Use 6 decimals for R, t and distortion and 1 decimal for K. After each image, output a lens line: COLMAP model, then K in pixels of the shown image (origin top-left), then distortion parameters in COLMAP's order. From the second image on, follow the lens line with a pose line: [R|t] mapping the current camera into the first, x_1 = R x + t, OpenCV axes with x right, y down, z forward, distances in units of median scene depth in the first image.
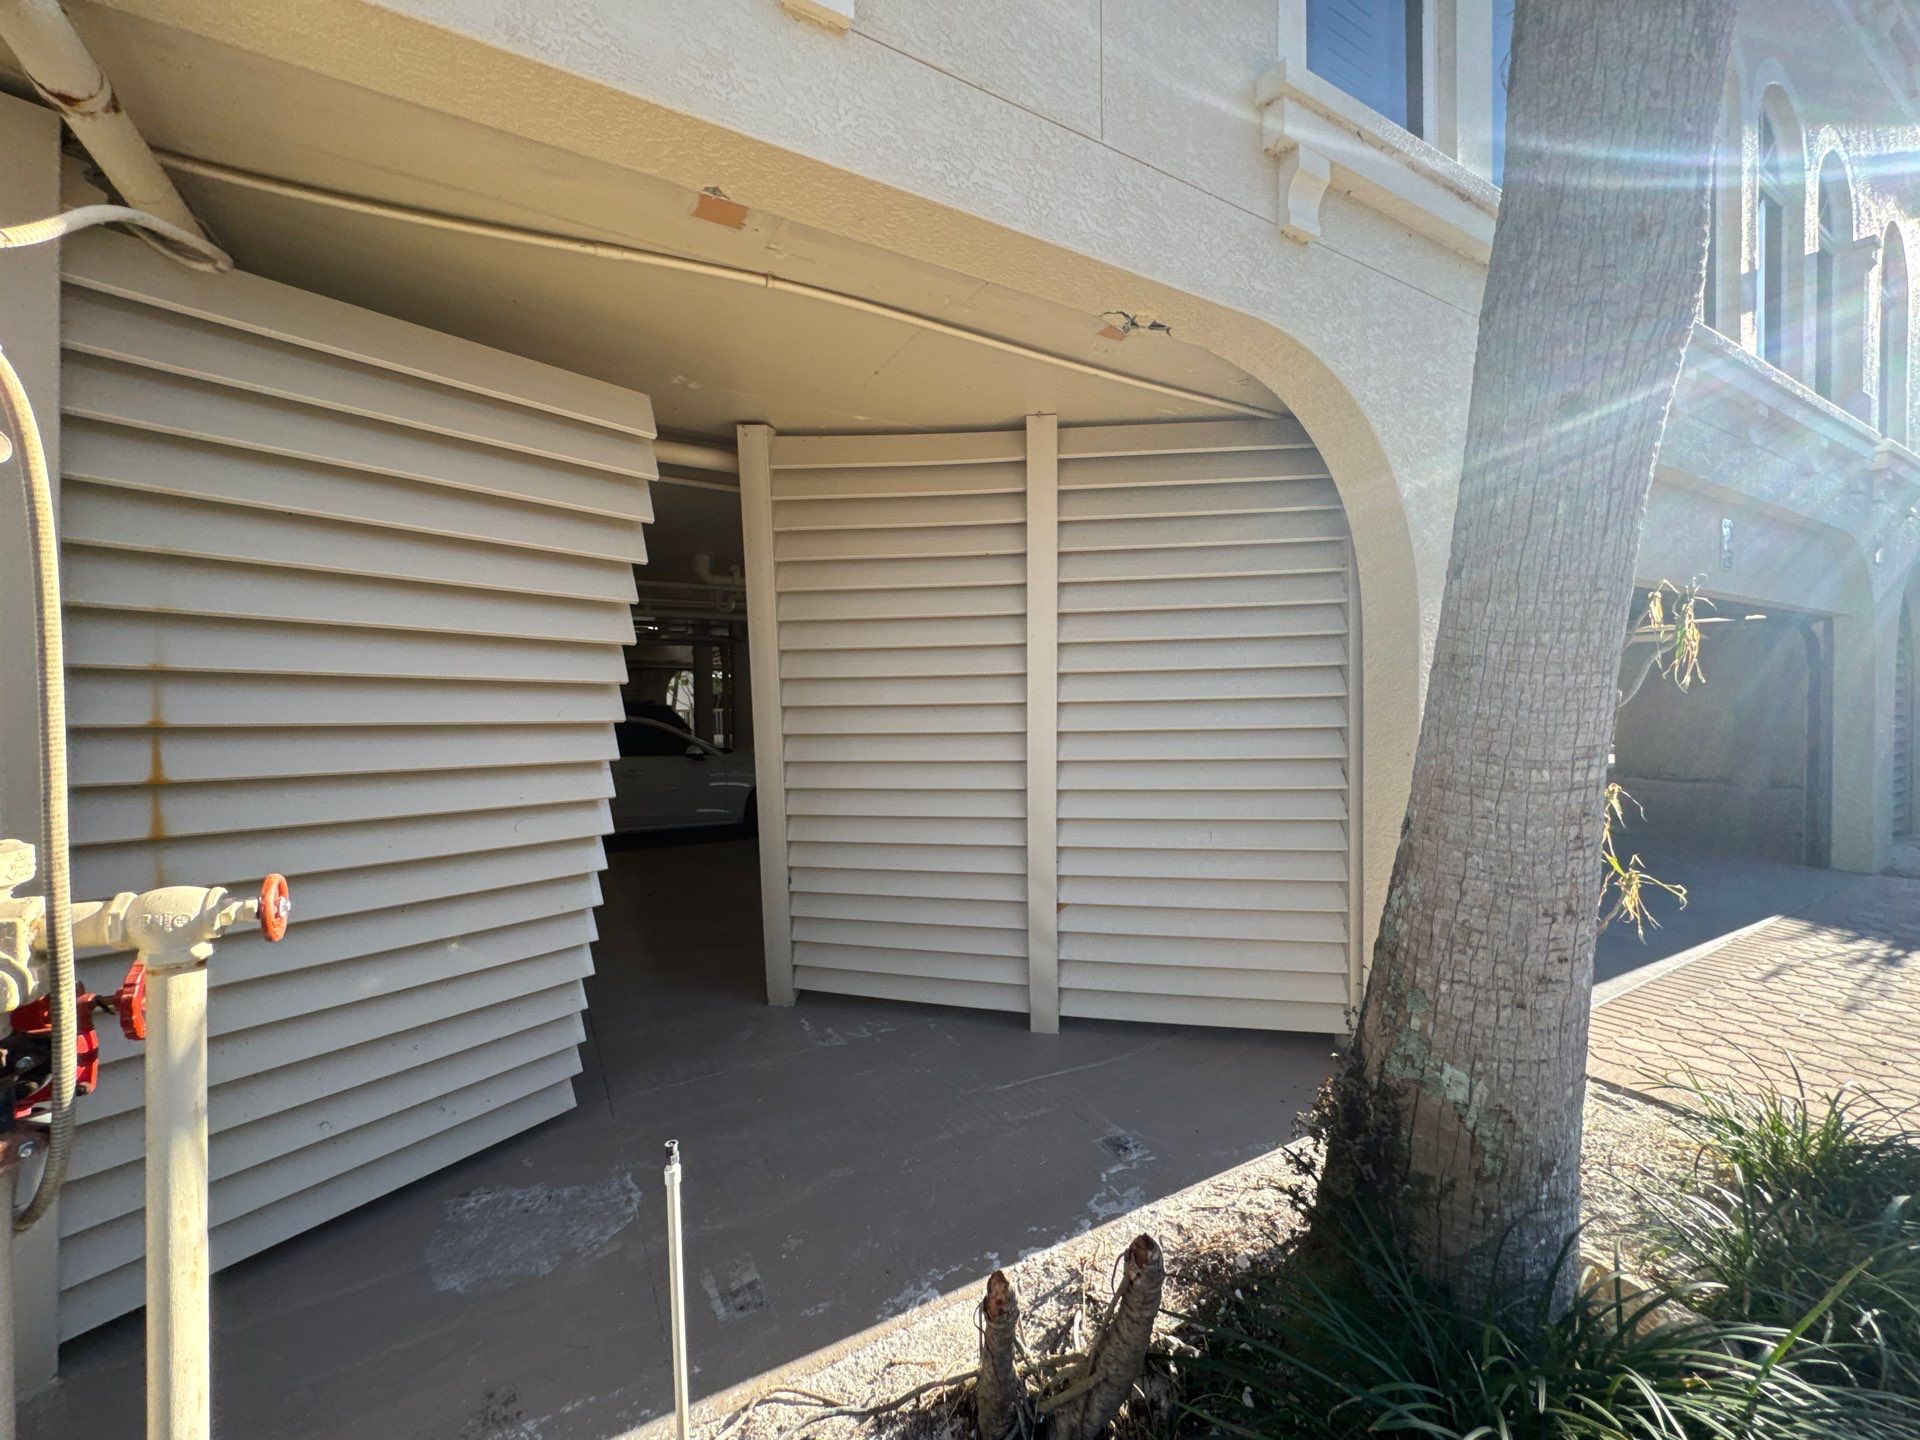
lens RADIAL K [[765.4, 0, 954.3], [0, 765.4, 710.5], [0, 0, 1]] dist [-0.004569, 0.001037]
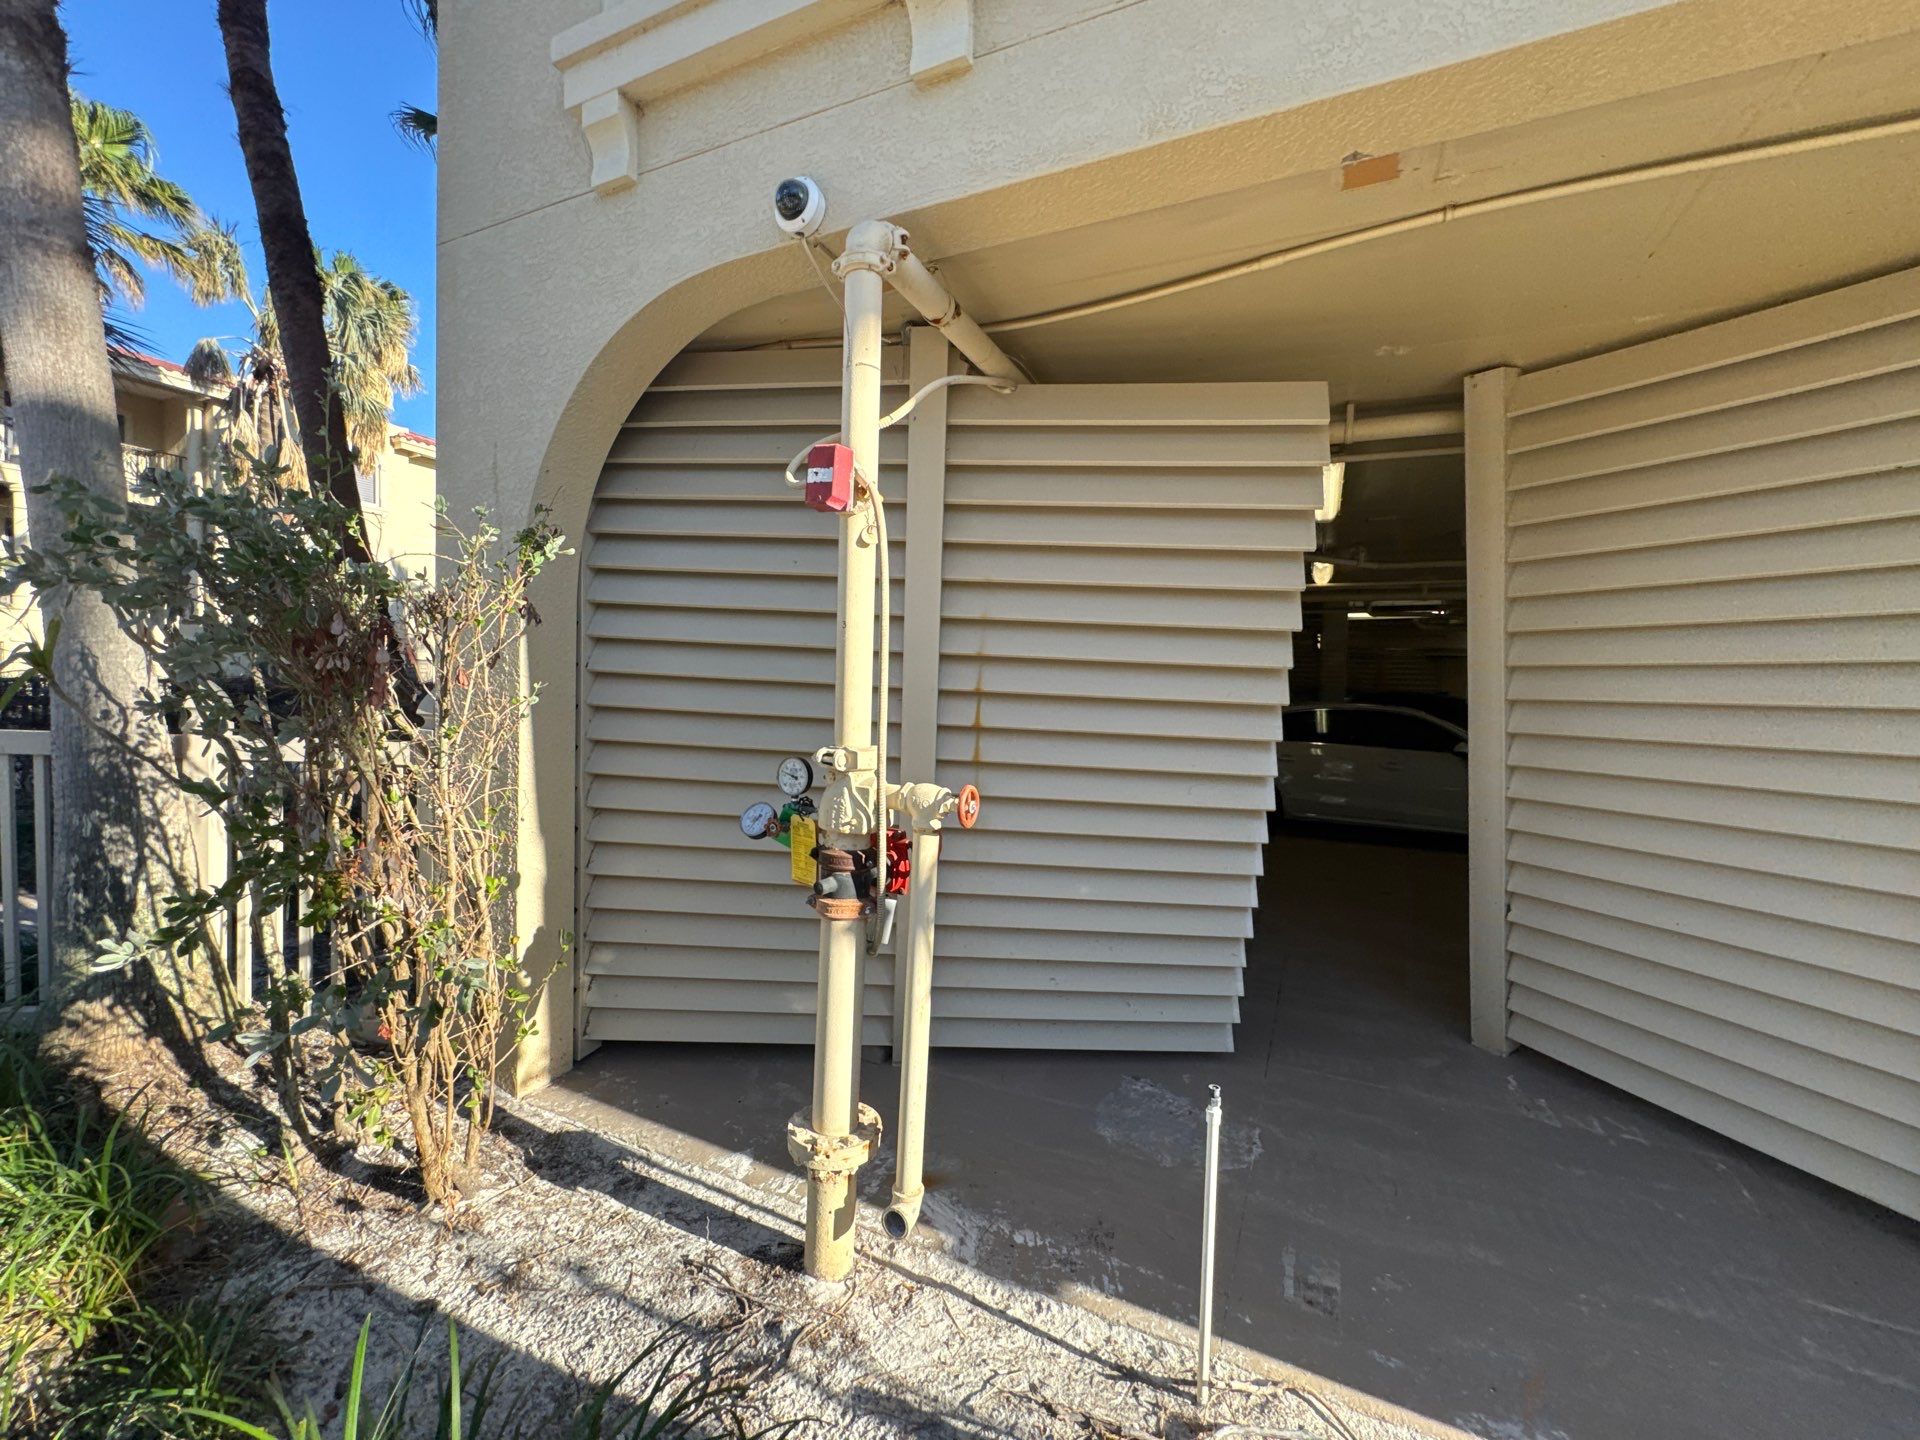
lens RADIAL K [[765.4, 0, 962.4], [0, 765.4, 707.4], [0, 0, 1]] dist [-0.004569, 0.001037]
pose [[0.573203, 0.052851, -0.817707, 0.192389], [-0.043683, 0.998470, 0.033913, 0.001847], [0.818248, 0.016281, 0.574635, 0.045564]]
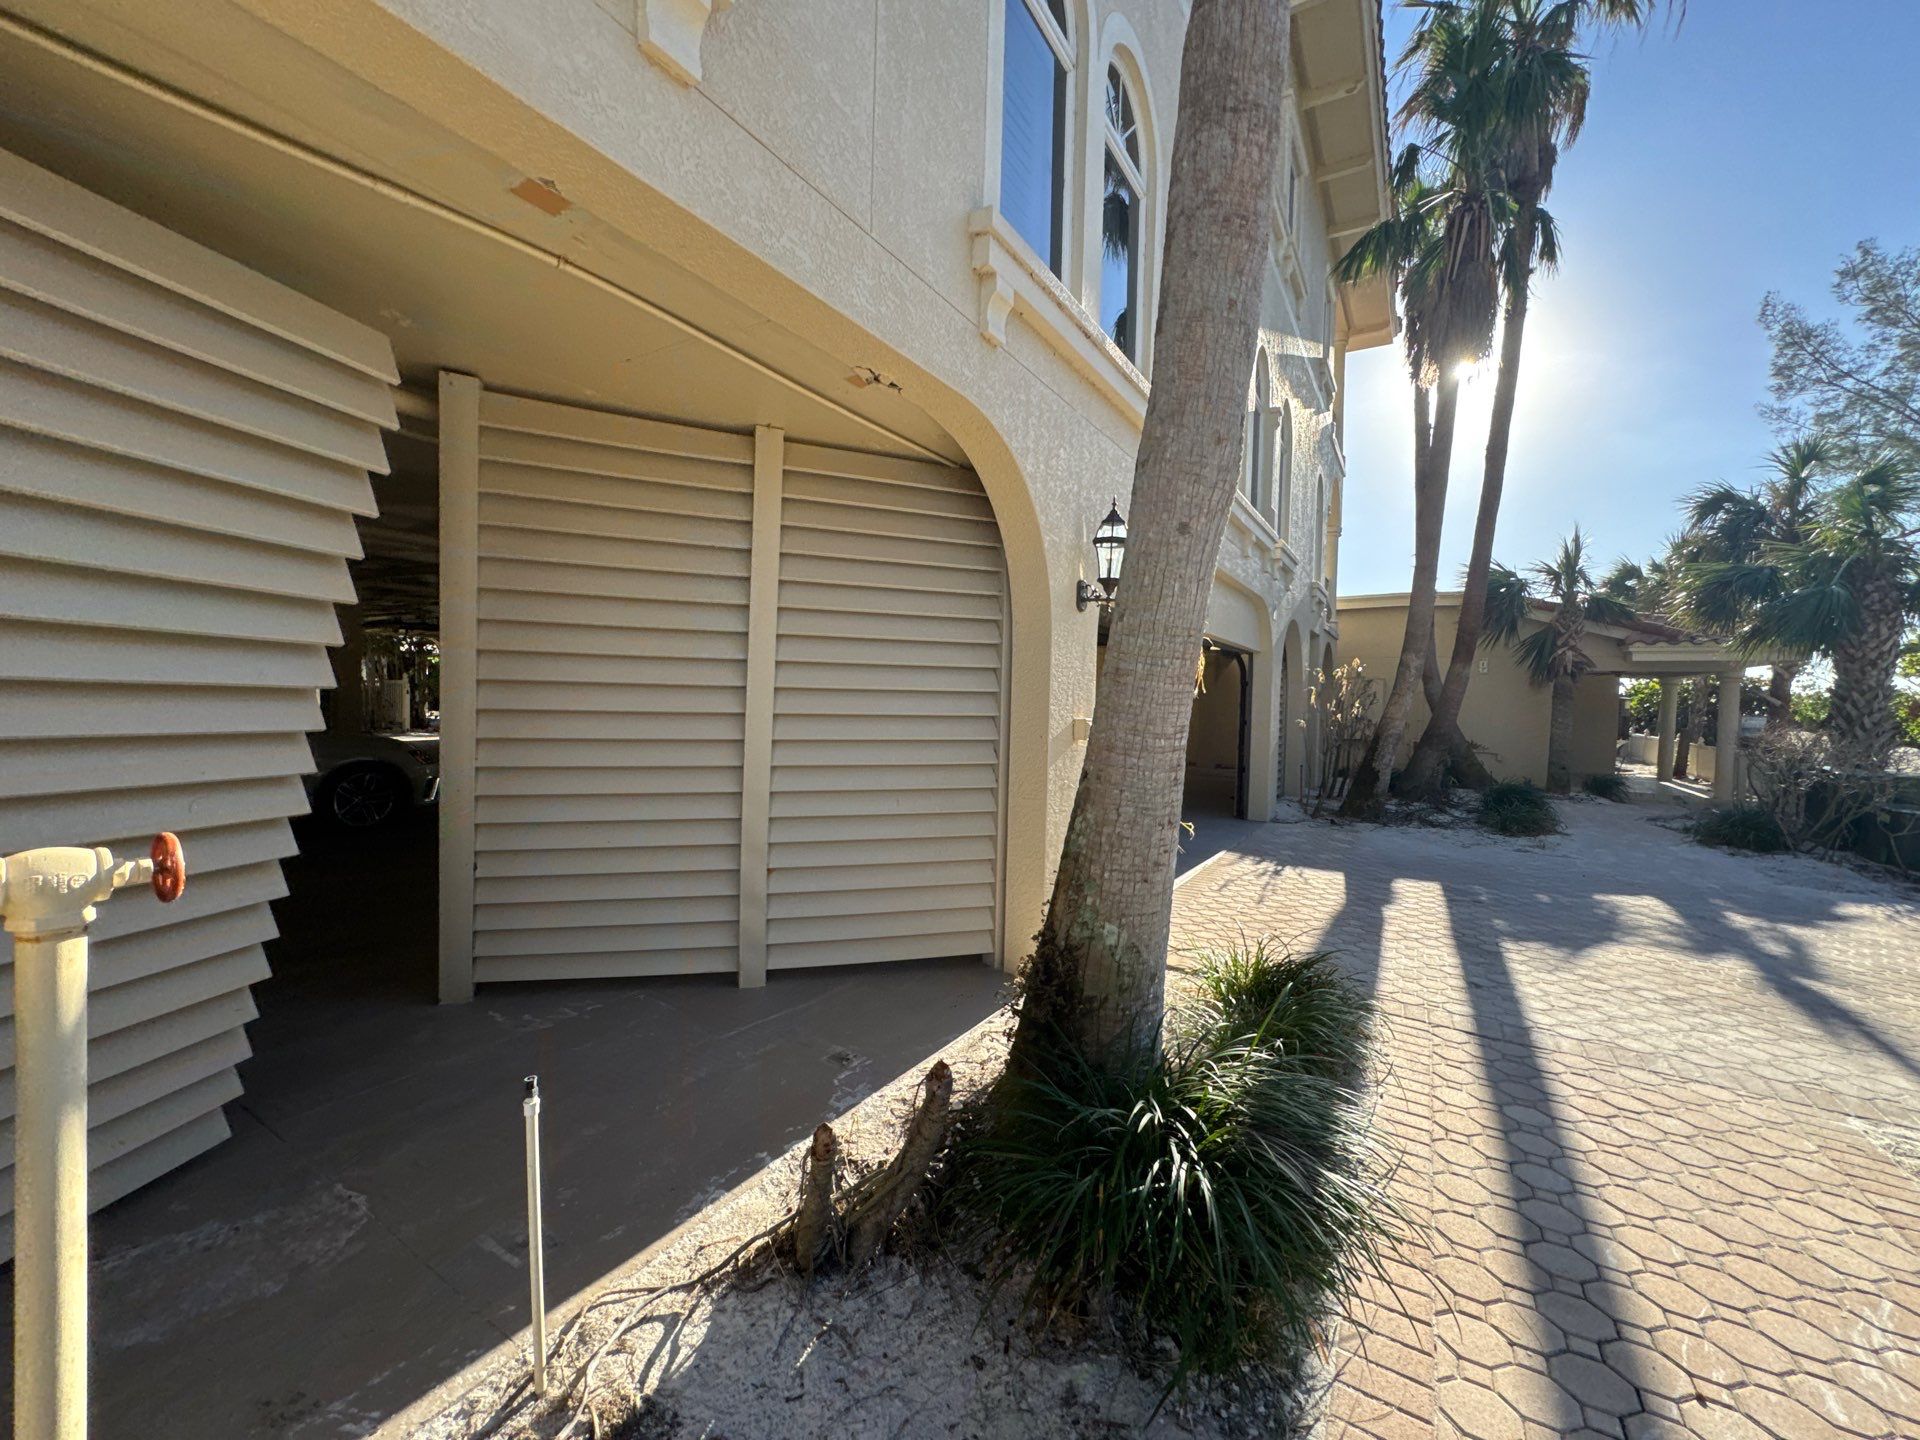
lens RADIAL K [[765.4, 0, 952.8], [0, 765.4, 698.0], [0, 0, 1]] dist [-0.004569, 0.001037]
pose [[0.880288, 0.036005, 0.473072, -0.251631], [-0.035028, 0.999327, -0.010878, 0.012079], [-0.473145, -0.006995, 0.880957, -0.156564]]
